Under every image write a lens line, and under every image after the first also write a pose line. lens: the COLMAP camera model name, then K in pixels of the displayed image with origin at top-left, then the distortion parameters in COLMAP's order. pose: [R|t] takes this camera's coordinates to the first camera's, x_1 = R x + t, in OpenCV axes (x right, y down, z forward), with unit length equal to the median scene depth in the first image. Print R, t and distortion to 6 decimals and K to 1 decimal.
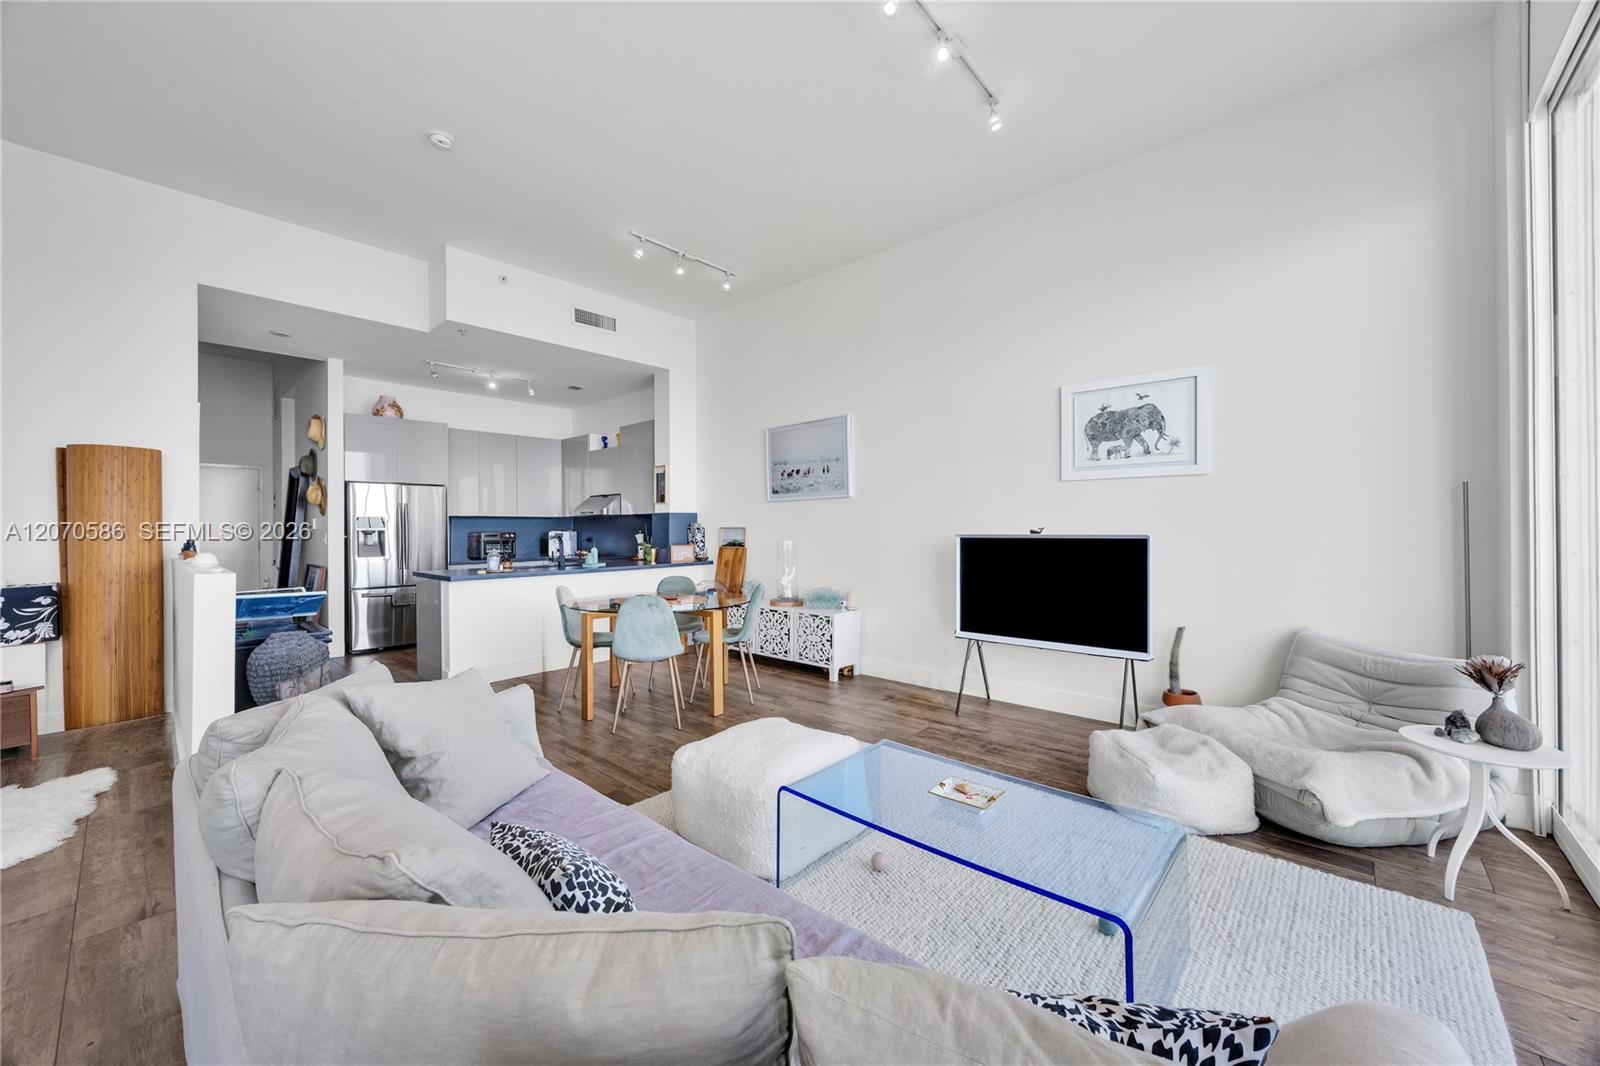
lens RADIAL K [[606.0, 0, 800.5], [0, 606.0, 529.1], [0, 0, 1]] dist [-0.000603, 0.000059]
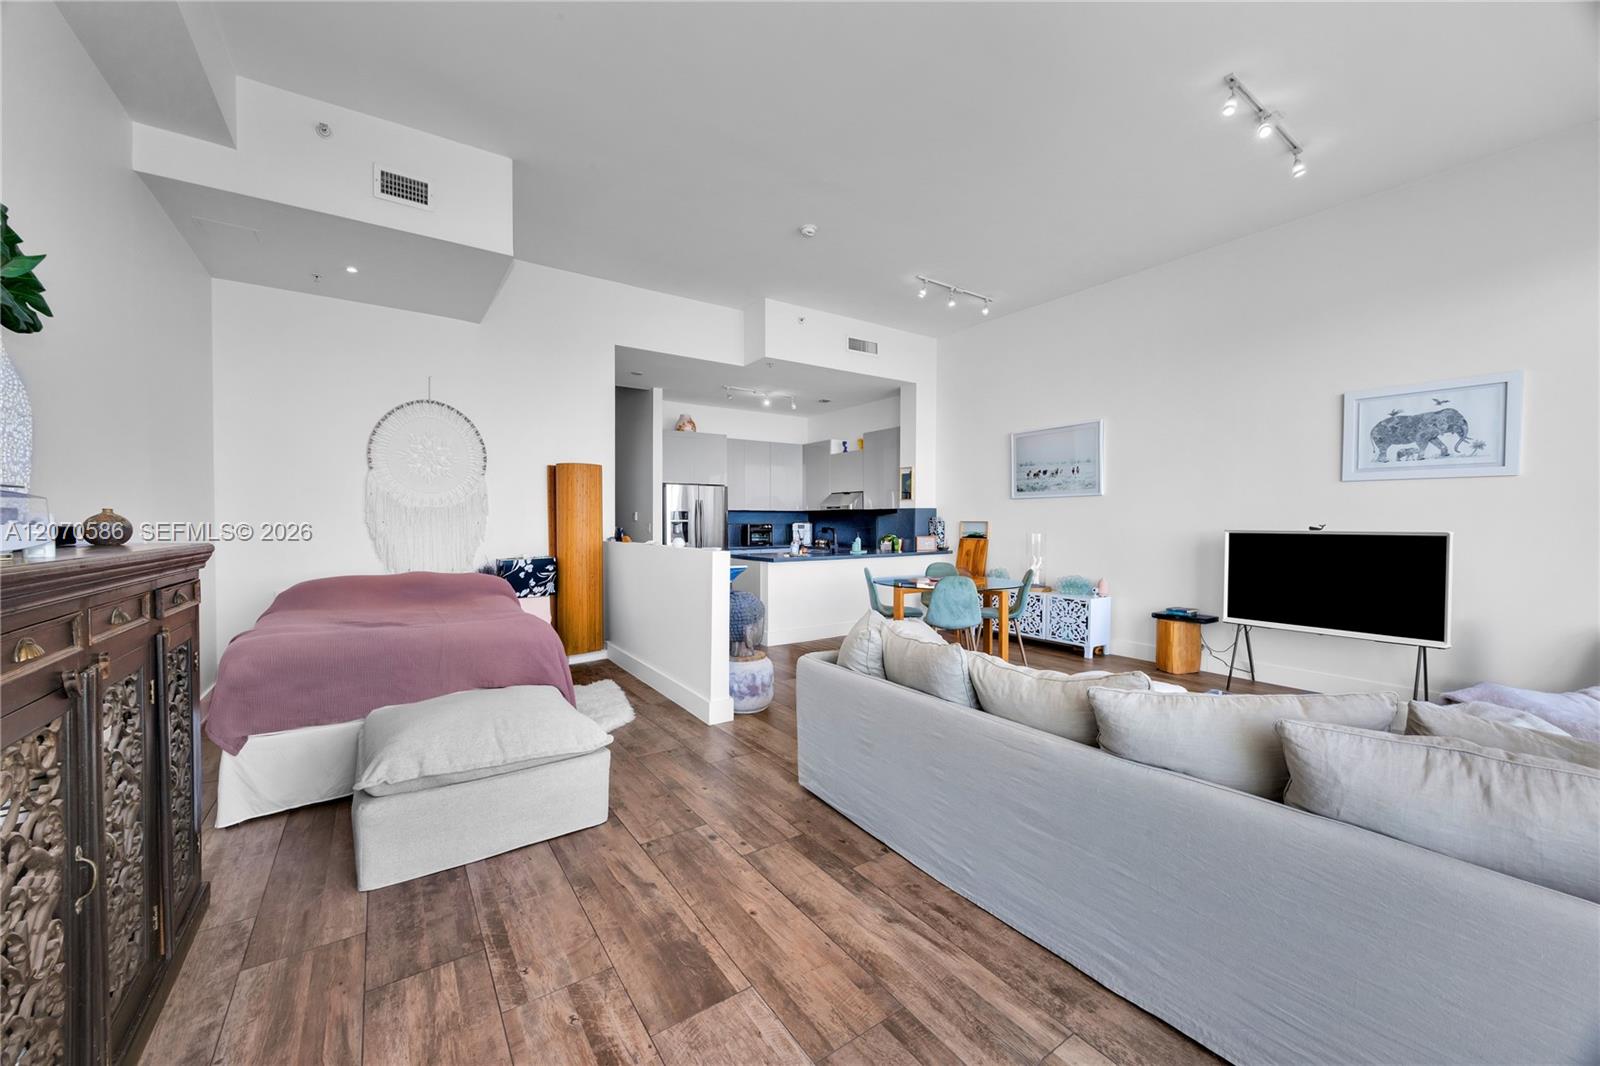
lens RADIAL K [[606.0, 0, 799.6], [0, 606.0, 531.7], [0, 0, 1]] dist [-0.000603, 0.000059]
pose [[0.972414, 0.011120, -0.232996, -0.200819], [-0.006942, 0.999800, 0.018744, -0.002667], [0.233158, -0.016610, 0.972297, -0.214077]]
